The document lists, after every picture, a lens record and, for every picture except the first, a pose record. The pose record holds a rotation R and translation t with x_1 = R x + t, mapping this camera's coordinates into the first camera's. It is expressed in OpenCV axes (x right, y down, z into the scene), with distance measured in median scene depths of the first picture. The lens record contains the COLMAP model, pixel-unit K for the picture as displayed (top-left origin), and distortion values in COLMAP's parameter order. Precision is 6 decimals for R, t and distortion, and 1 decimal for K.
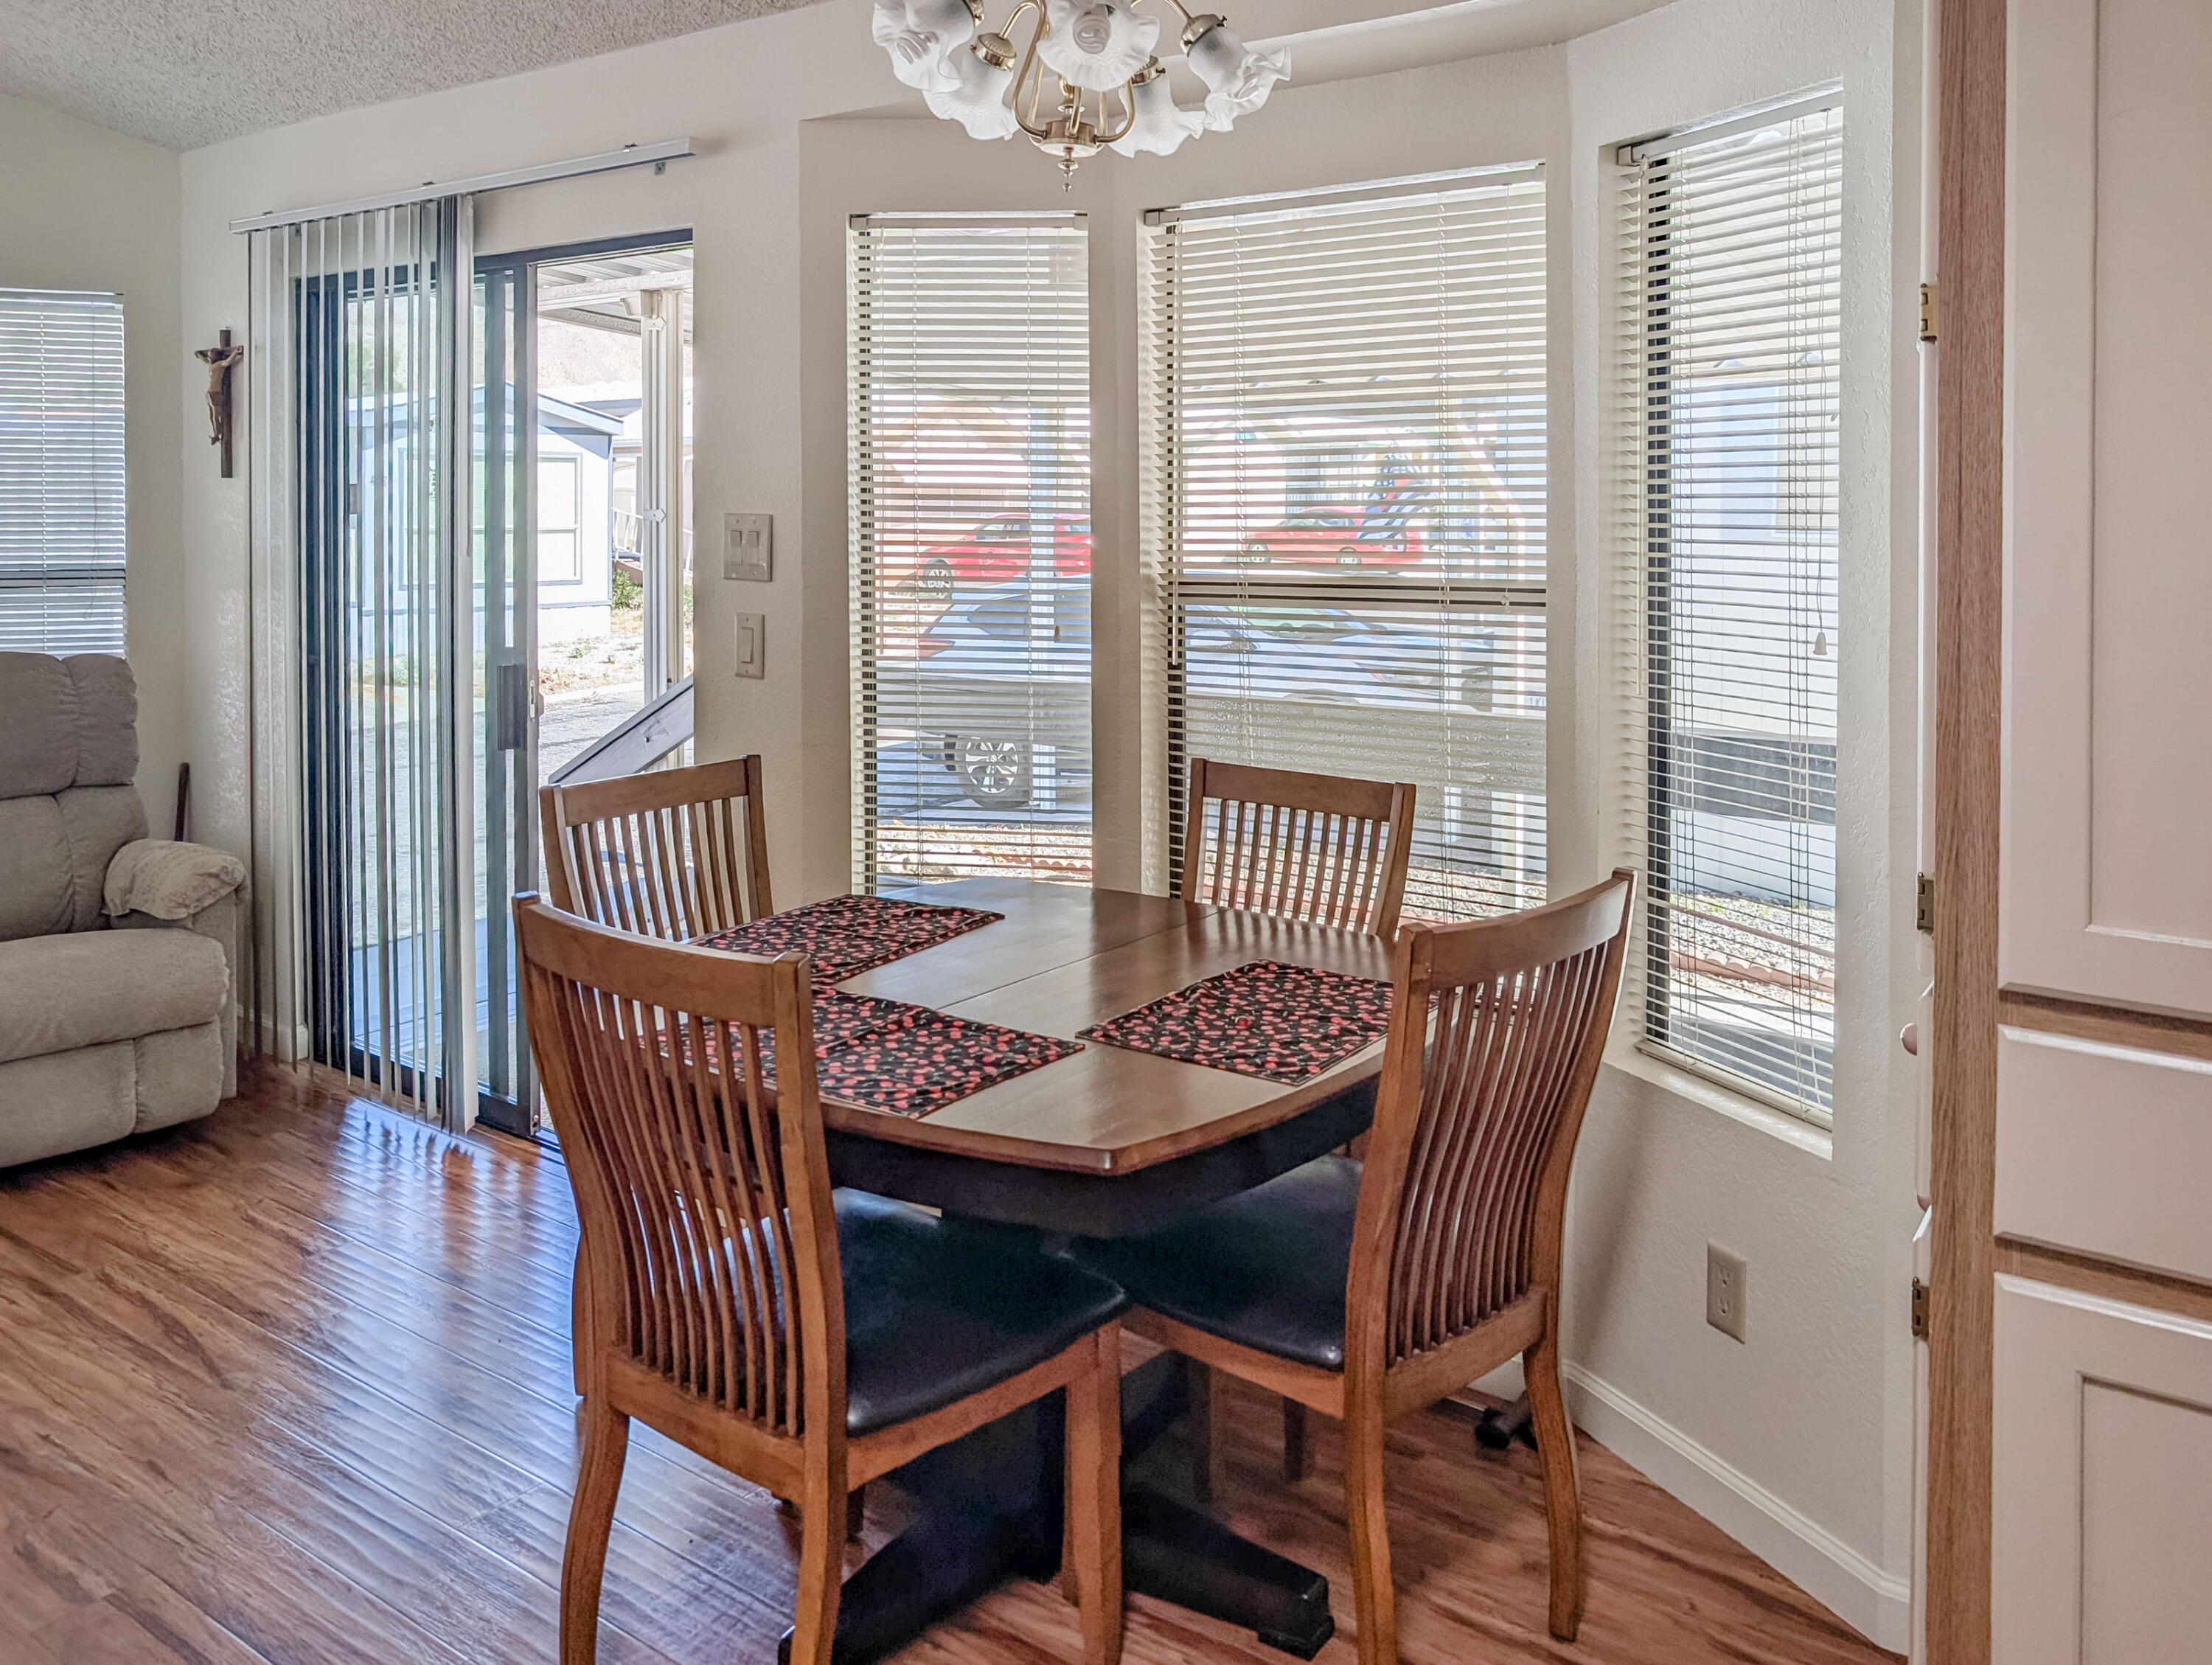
lens RADIAL K [[1698.8, 0, 1106.0], [0, 1698.8, 832.5], [0, 0, 1]] dist [0.006525, 0.004978]
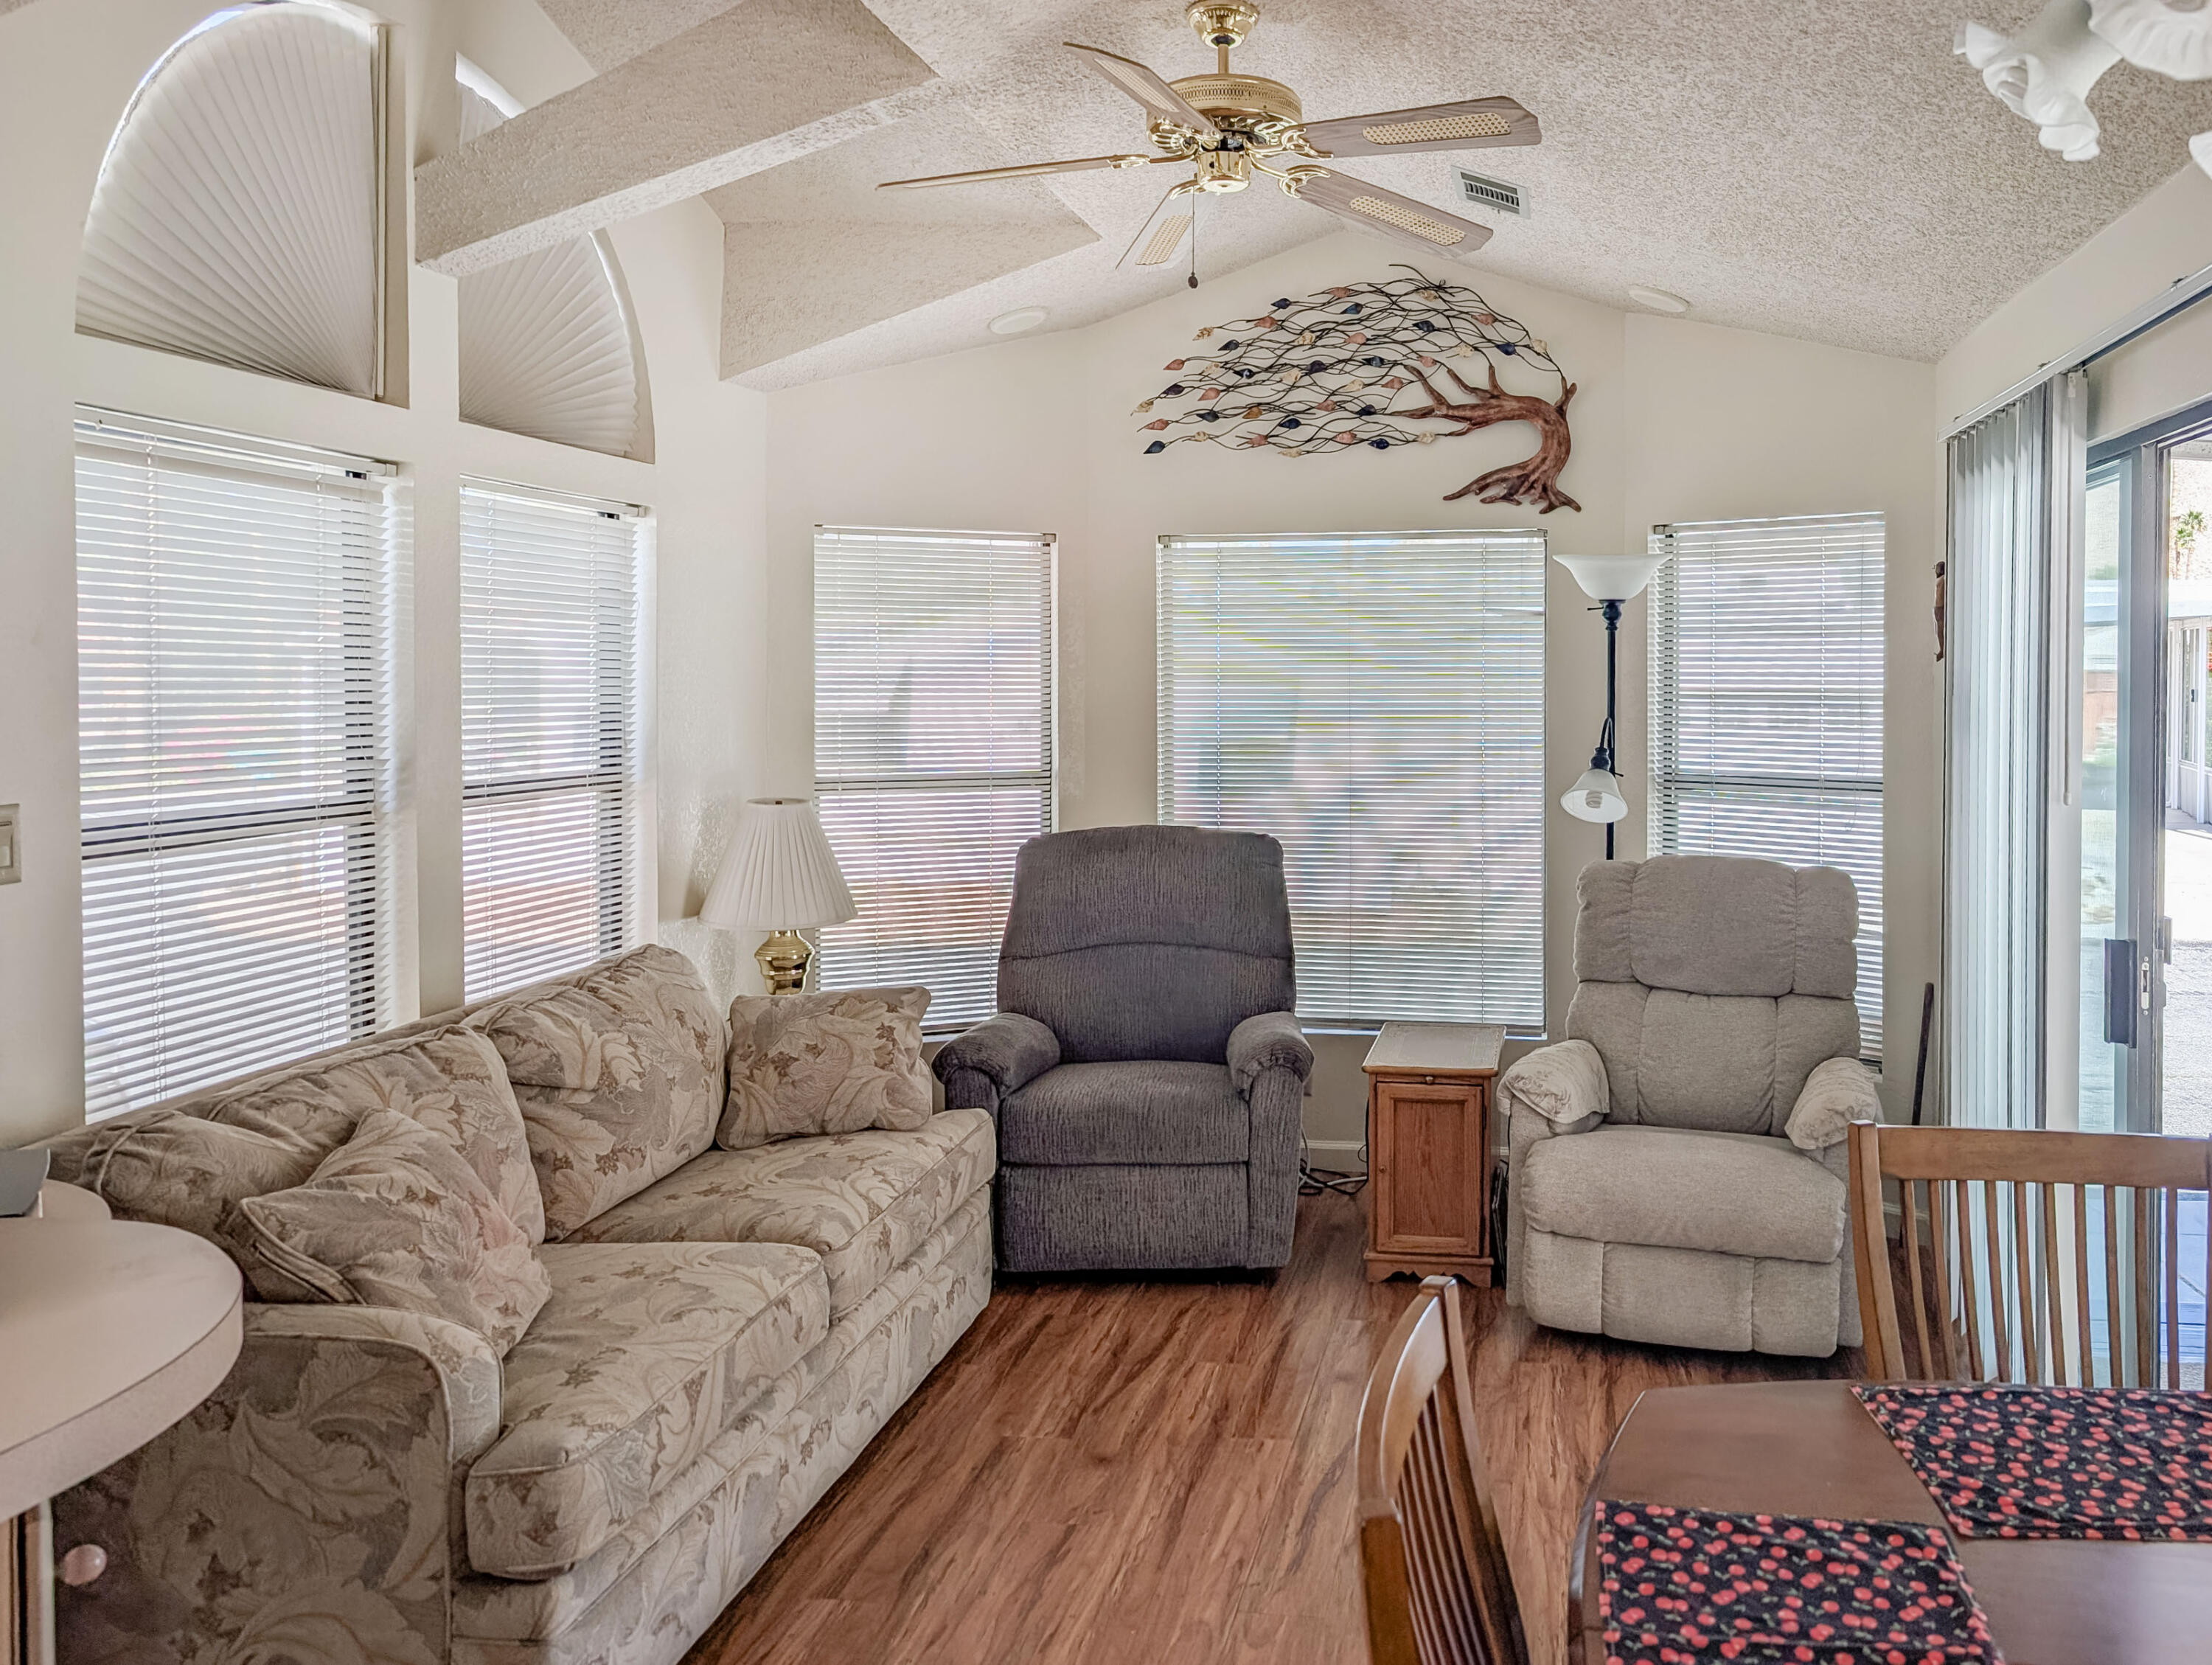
lens RADIAL K [[1698.8, 0, 1106.0], [0, 1698.8, 832.5], [0, 0, 1]] dist [0.006525, 0.004978]
pose [[0.380343, 0.061924, -0.922770, 0.188447], [-0.129544, 0.991487, 0.013141, -0.089382], [0.915728, 0.114542, 0.385127, 0.235293]]
